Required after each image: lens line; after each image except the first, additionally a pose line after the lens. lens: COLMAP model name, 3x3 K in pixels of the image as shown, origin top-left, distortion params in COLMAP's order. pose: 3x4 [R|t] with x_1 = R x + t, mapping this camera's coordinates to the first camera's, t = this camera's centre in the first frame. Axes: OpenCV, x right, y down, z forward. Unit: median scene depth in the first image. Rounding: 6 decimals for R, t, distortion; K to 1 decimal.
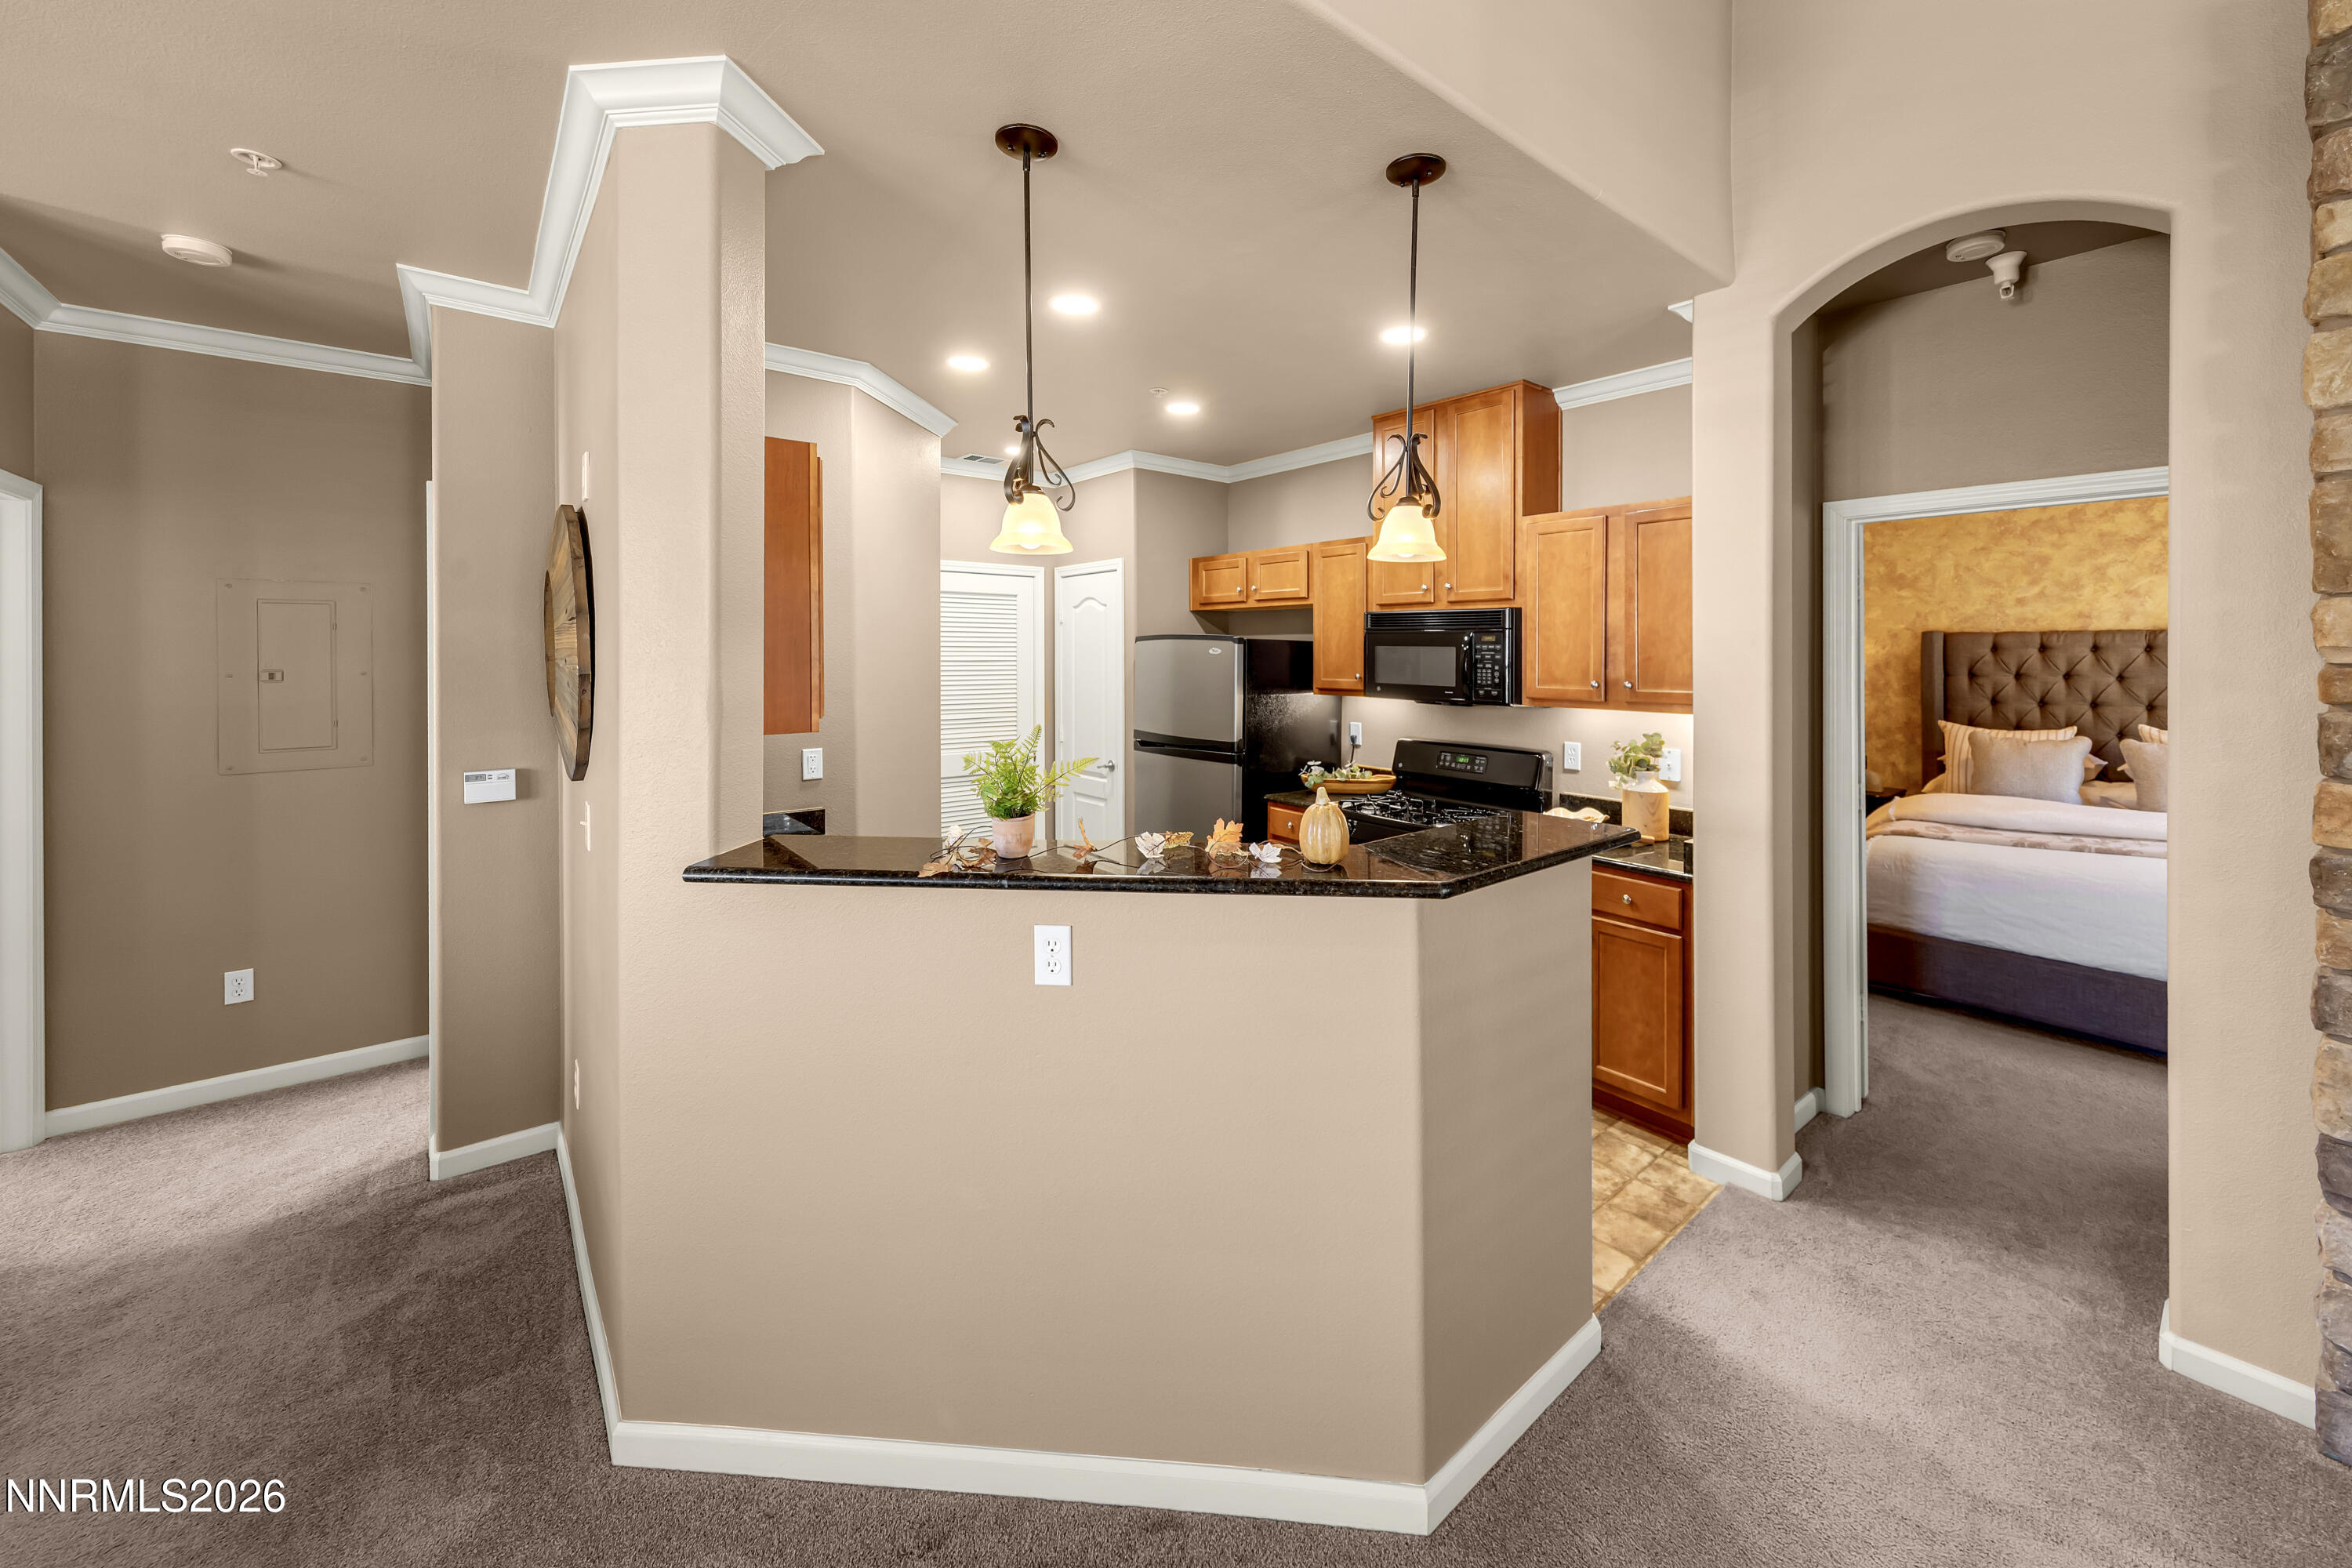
lens RADIAL K [[885.2, 0, 1210.0], [0, 885.2, 654.5], [0, 0, 1]] dist [0.001932, -0.000033]
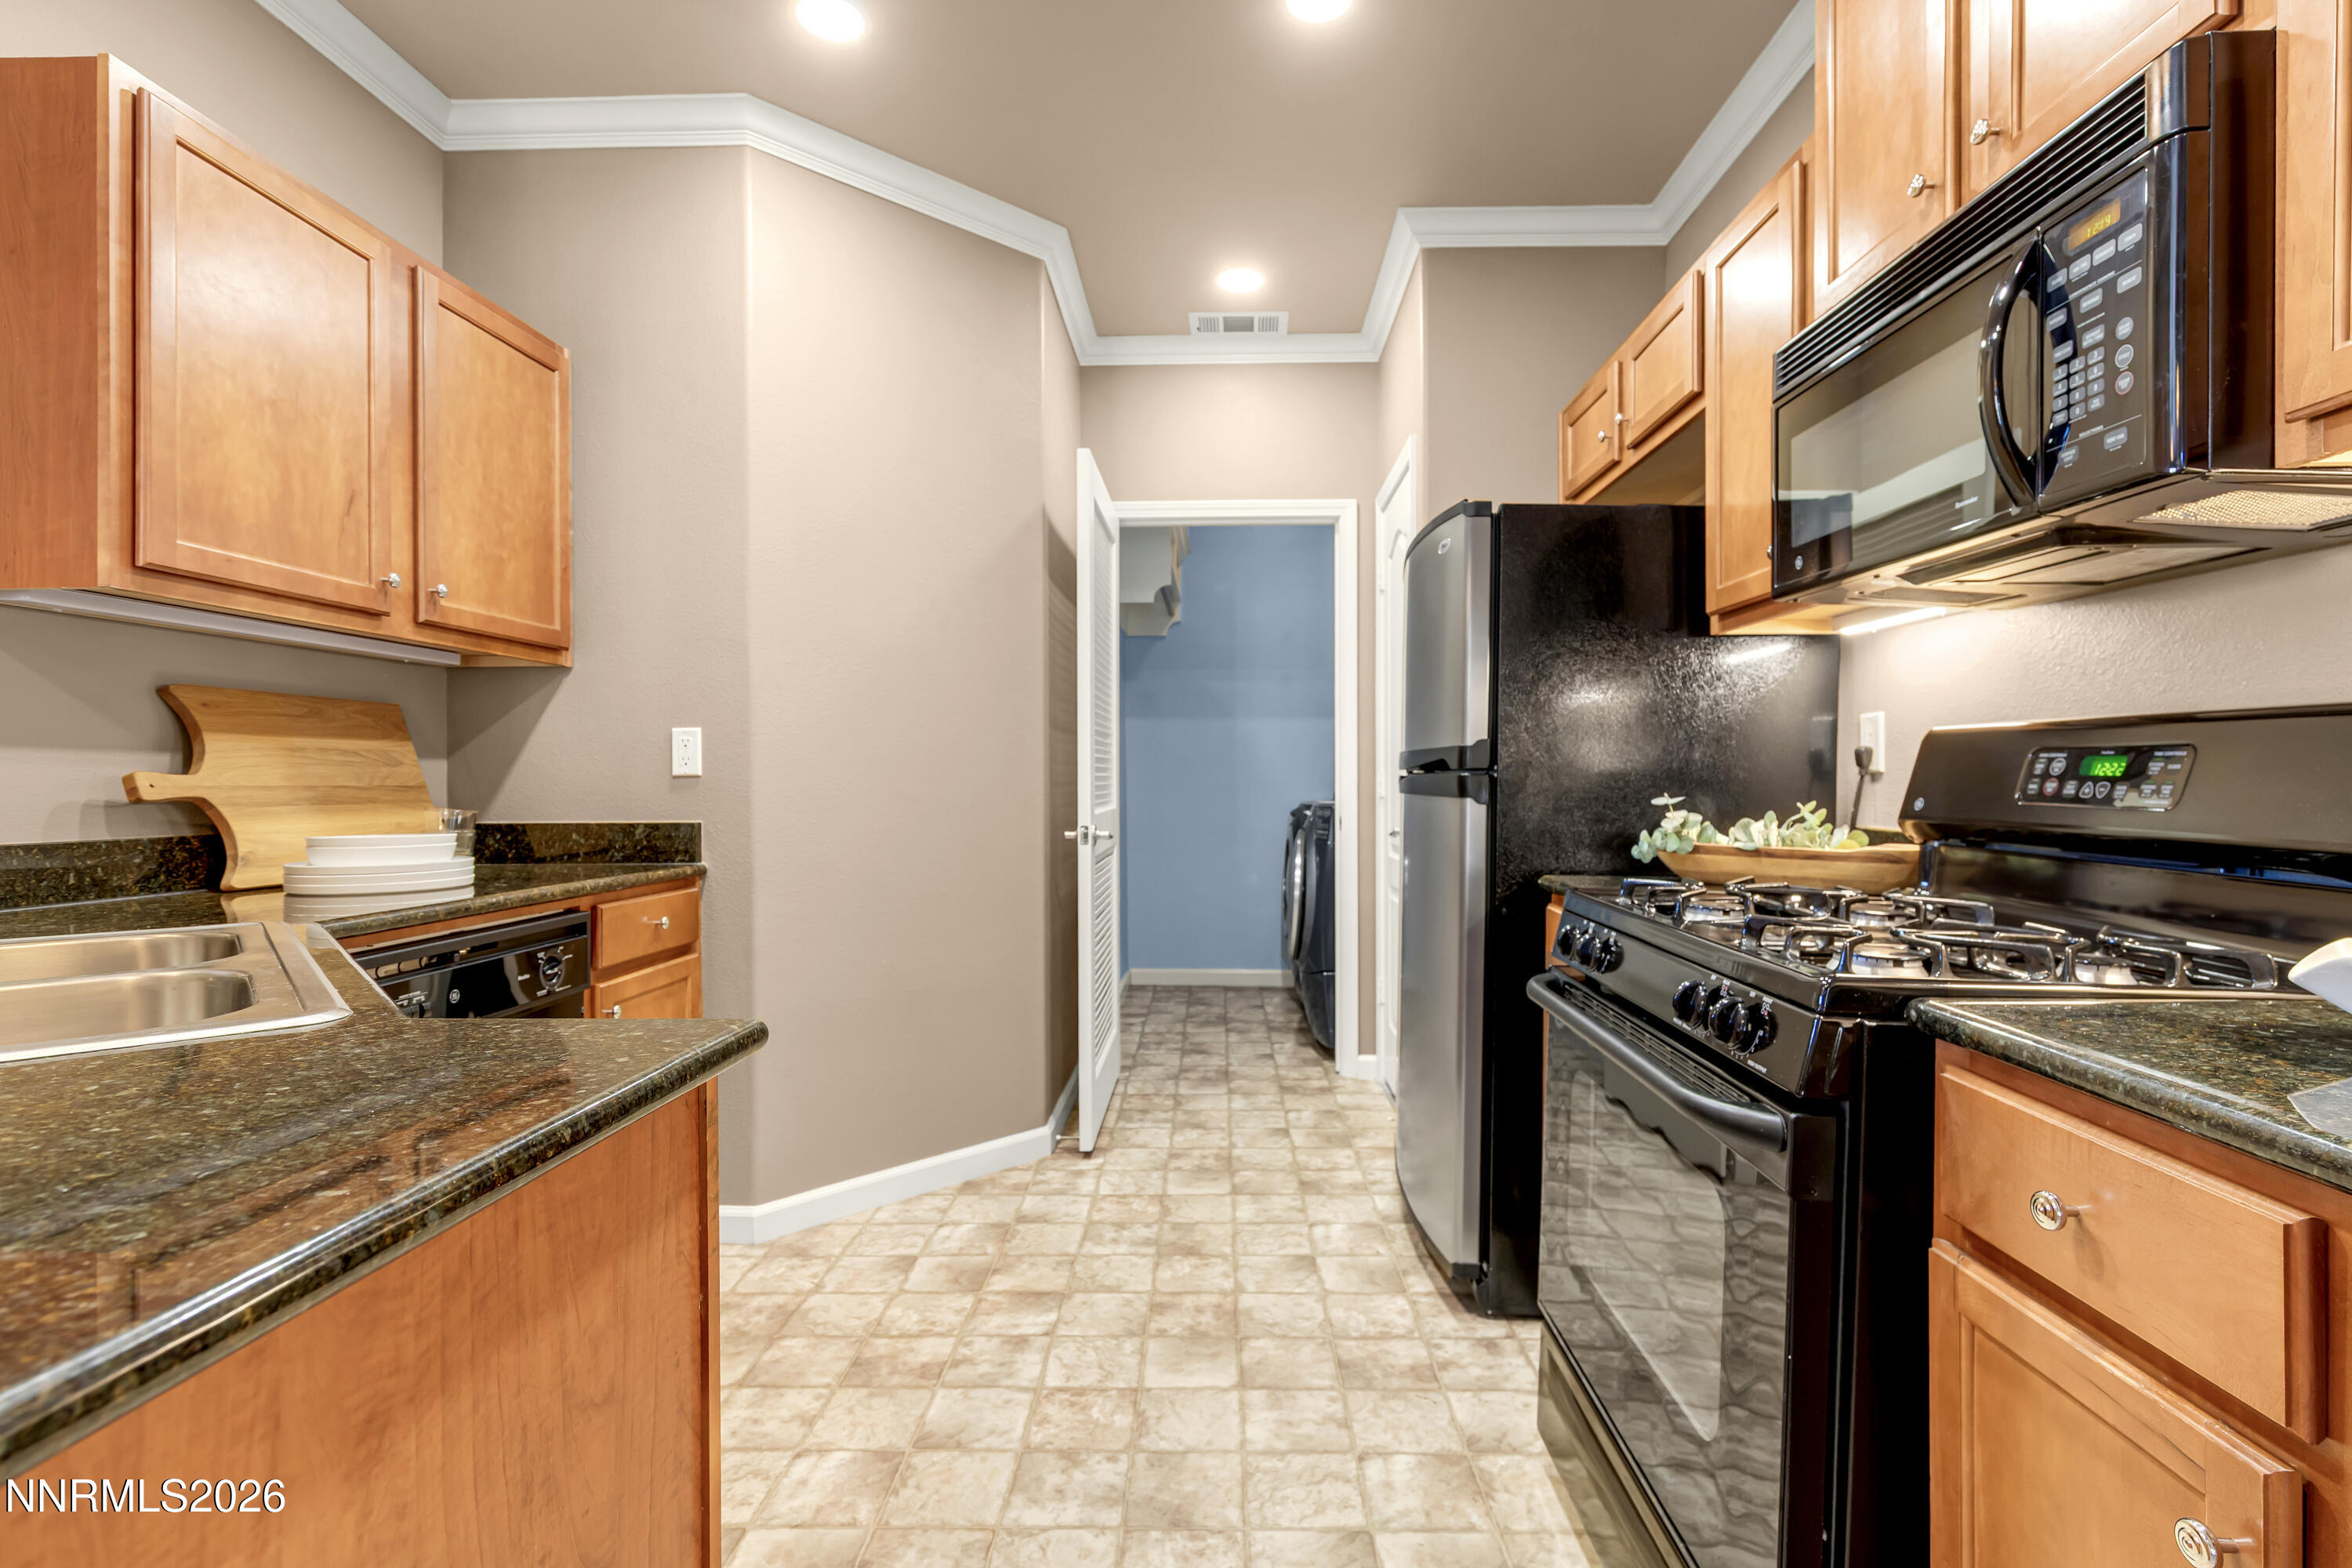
lens RADIAL K [[1087.5, 0, 1200.3], [0, 1087.5, 780.5], [0, 0, 1]] dist [0.003493, -0.000553]
pose [[0.752488, -0.000398, -0.658606, 0.339288], [0.002119, 0.999996, 0.001817, 0.139146], [0.658602, -0.002762, 0.752486, 0.631572]]
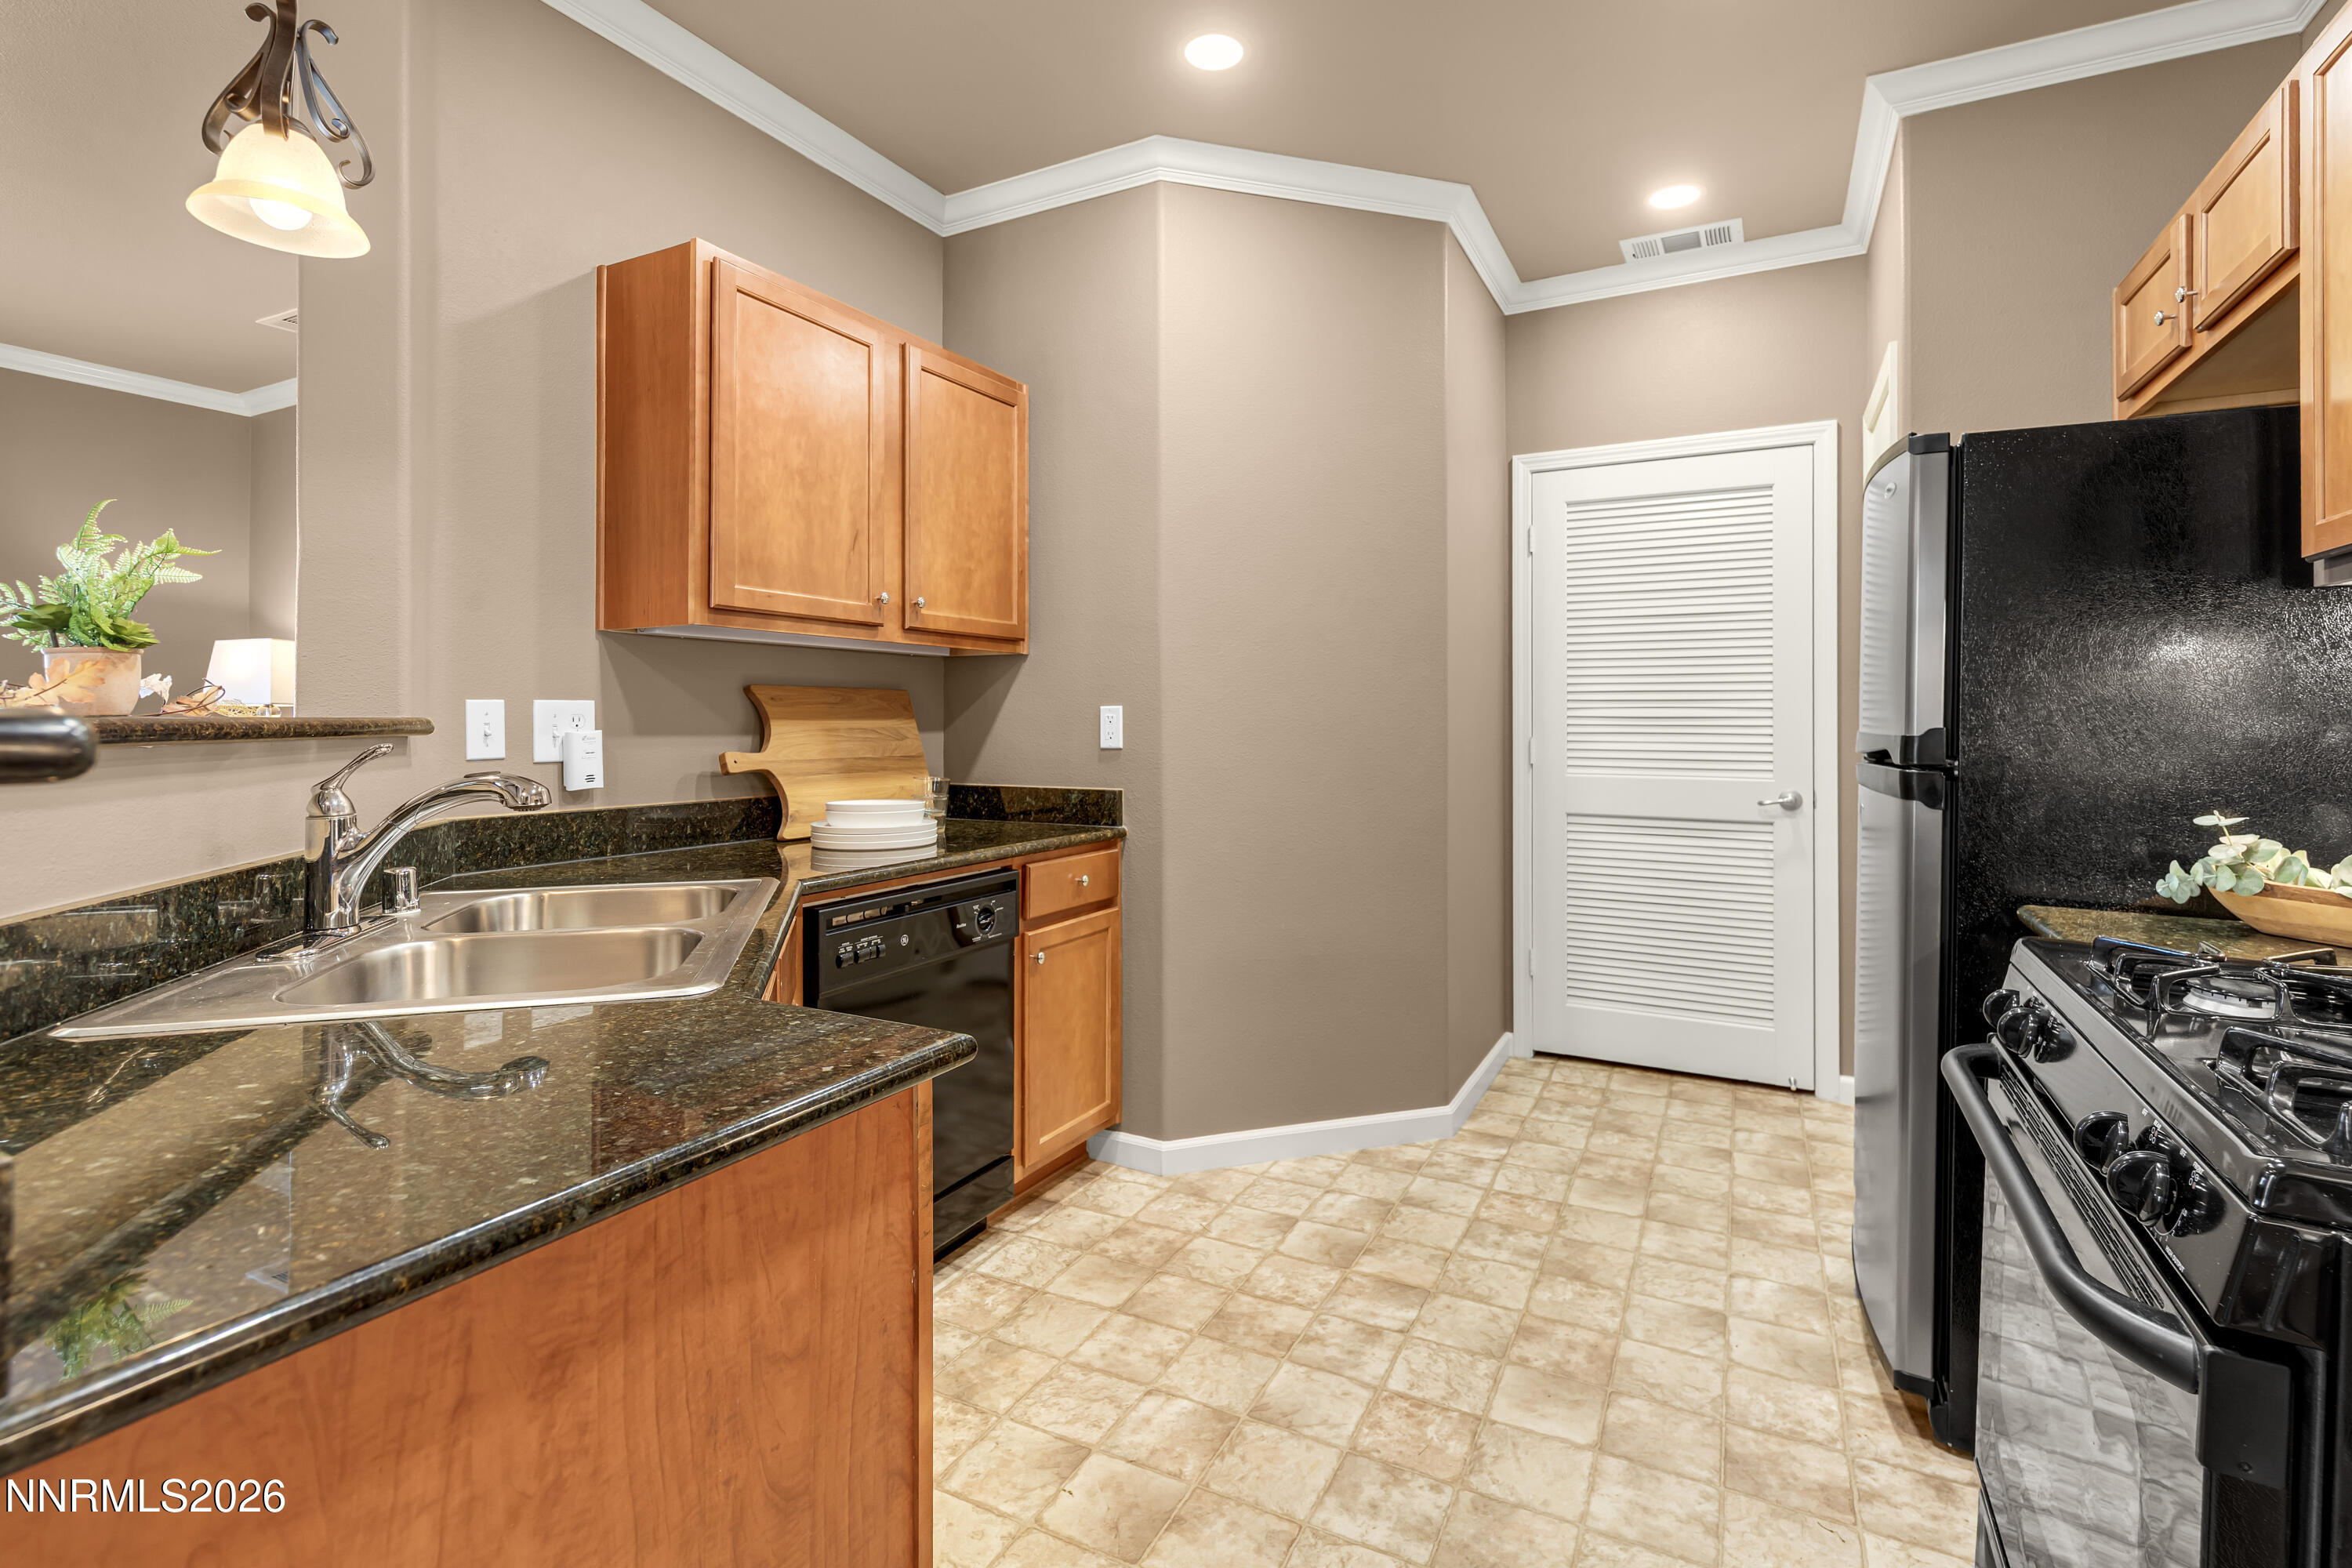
lens RADIAL K [[1082.2, 0, 1197.4], [0, 1082.2, 711.1], [0, 0, 1]] dist [0.006902, -0.000808]
pose [[0.387032, -0.004067, -0.922057, 0.381991], [-0.000994, 0.999988, -0.004828, 0.111168], [0.922066, 0.002785, 0.387023, 0.699282]]
